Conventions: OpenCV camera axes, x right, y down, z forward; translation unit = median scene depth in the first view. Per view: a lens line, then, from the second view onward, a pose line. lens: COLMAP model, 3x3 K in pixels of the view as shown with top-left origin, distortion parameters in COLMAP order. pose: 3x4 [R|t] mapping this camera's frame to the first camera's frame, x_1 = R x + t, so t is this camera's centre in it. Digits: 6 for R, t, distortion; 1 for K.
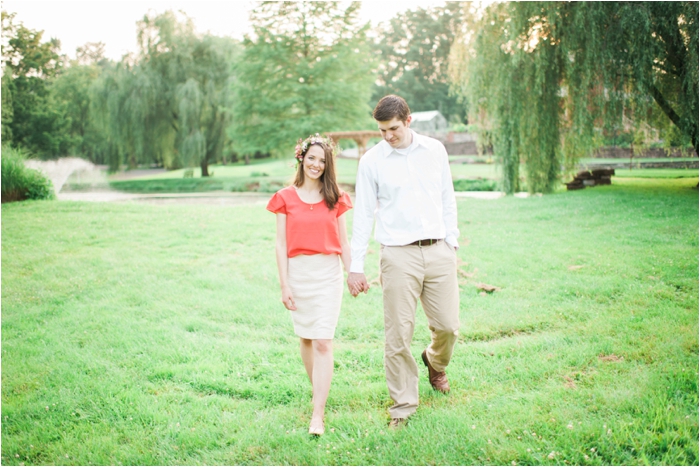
lens RADIAL K [[668.5, 0, 350.0], [0, 668.5, 233.5], [0, 0, 1]] dist [0.010508, 0.016705]
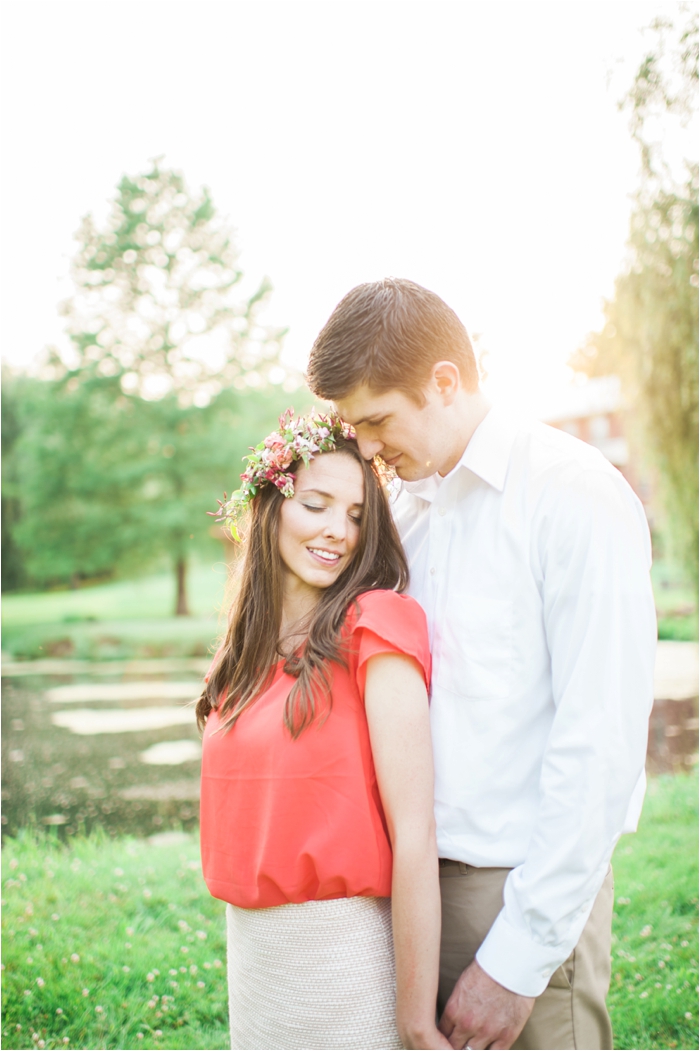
lens RADIAL K [[1003.6, 0, 324.2], [0, 1003.6, 536.7], [0, 0, 1]] dist [0.010508, 0.016705]
pose [[0.996100, -0.031045, 0.082593, -0.015797], [0.042746, 0.988668, -0.143905, -0.032413], [-0.077190, 0.146874, 0.986139, 0.241932]]
